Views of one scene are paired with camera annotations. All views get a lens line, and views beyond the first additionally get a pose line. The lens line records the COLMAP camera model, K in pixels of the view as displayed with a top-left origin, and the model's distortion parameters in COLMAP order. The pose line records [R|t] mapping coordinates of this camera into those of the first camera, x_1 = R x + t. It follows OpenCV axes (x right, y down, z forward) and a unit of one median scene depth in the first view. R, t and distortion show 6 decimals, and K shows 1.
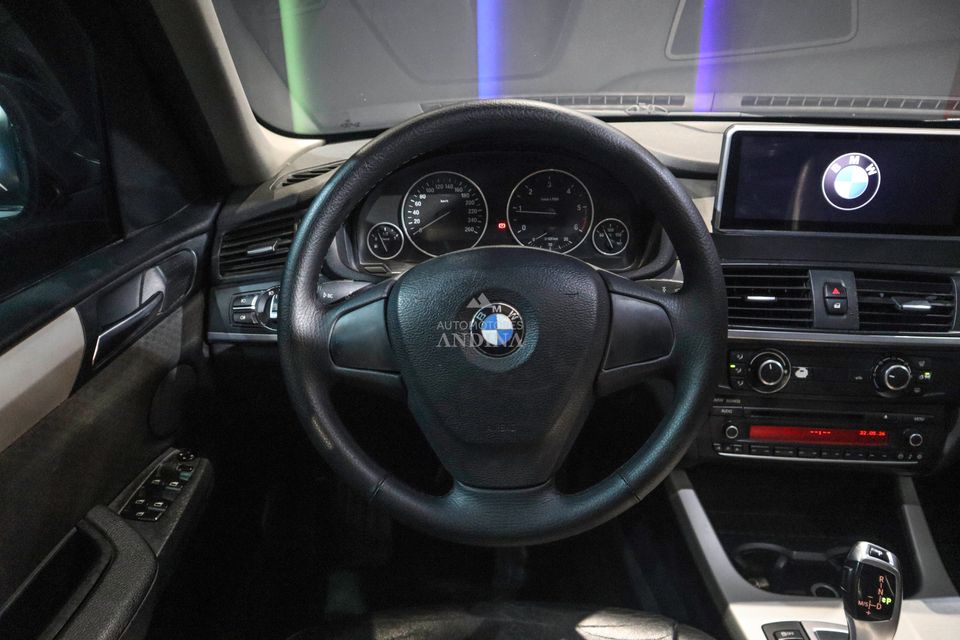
lens RADIAL K [[693.7, 0, 480.0], [0, 693.7, 320.0], [0, 0, 1]] dist [-0.056707, 0.005978]
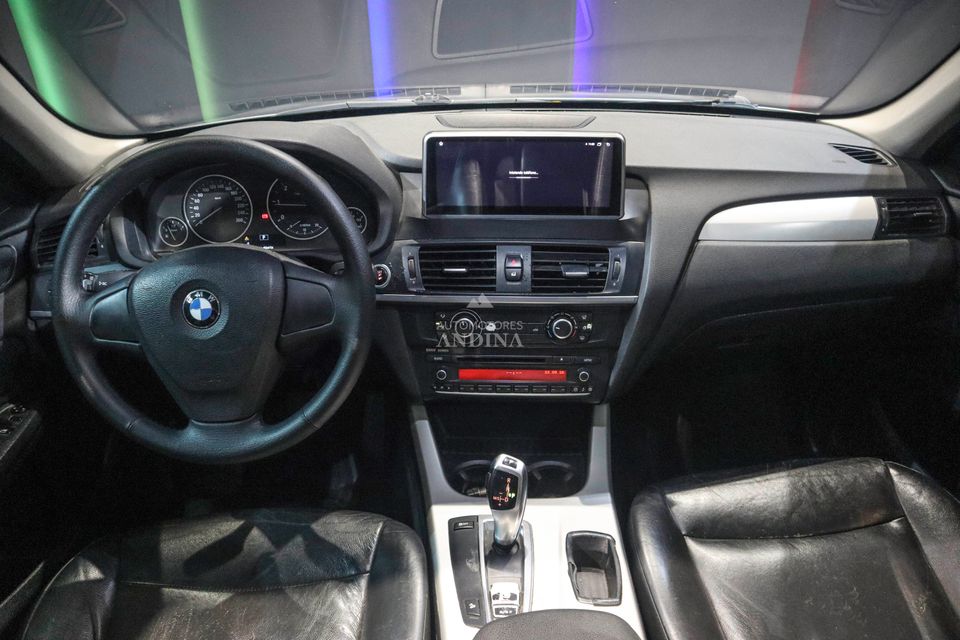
lens RADIAL K [[708.7, 0, 480.0], [0, 708.7, 320.0], [0, 0, 1]] dist [-0.116160, 0.144101]
pose [[0.998730, -0.036066, 0.035192, 0.402275], [0.032983, 0.995873, 0.084556, -0.048409], [-0.038097, -0.083288, 0.995797, -0.310711]]
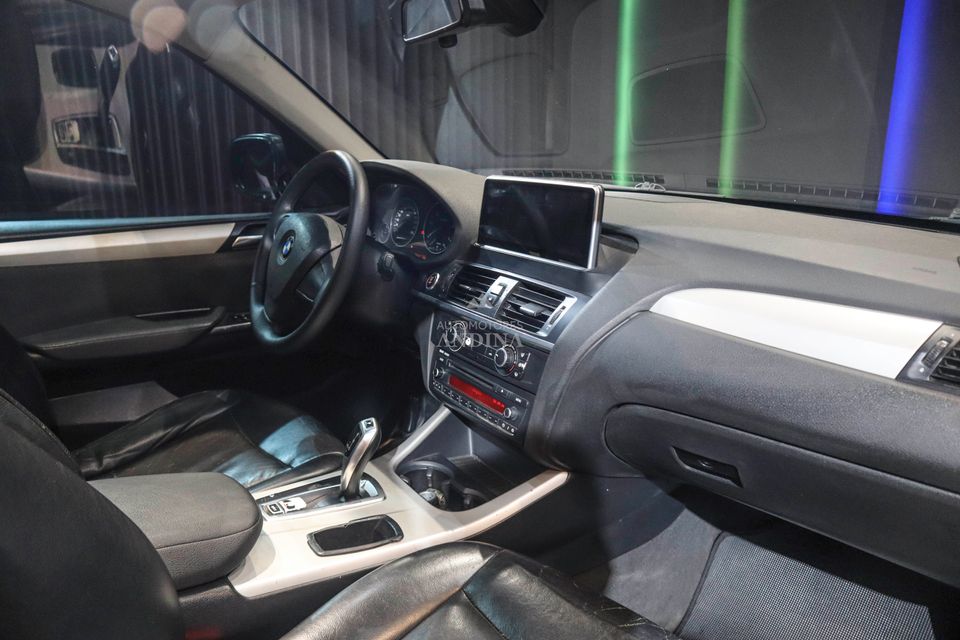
lens RADIAL K [[708.7, 0, 480.0], [0, 708.7, 320.0], [0, 0, 1]] dist [-0.116160, 0.144101]
pose [[0.635869, 0.203557, -0.744469, 1.575556], [-0.315302, 0.948940, -0.009842, 0.042386], [0.704454, 0.240990, 0.667584, 0.009125]]
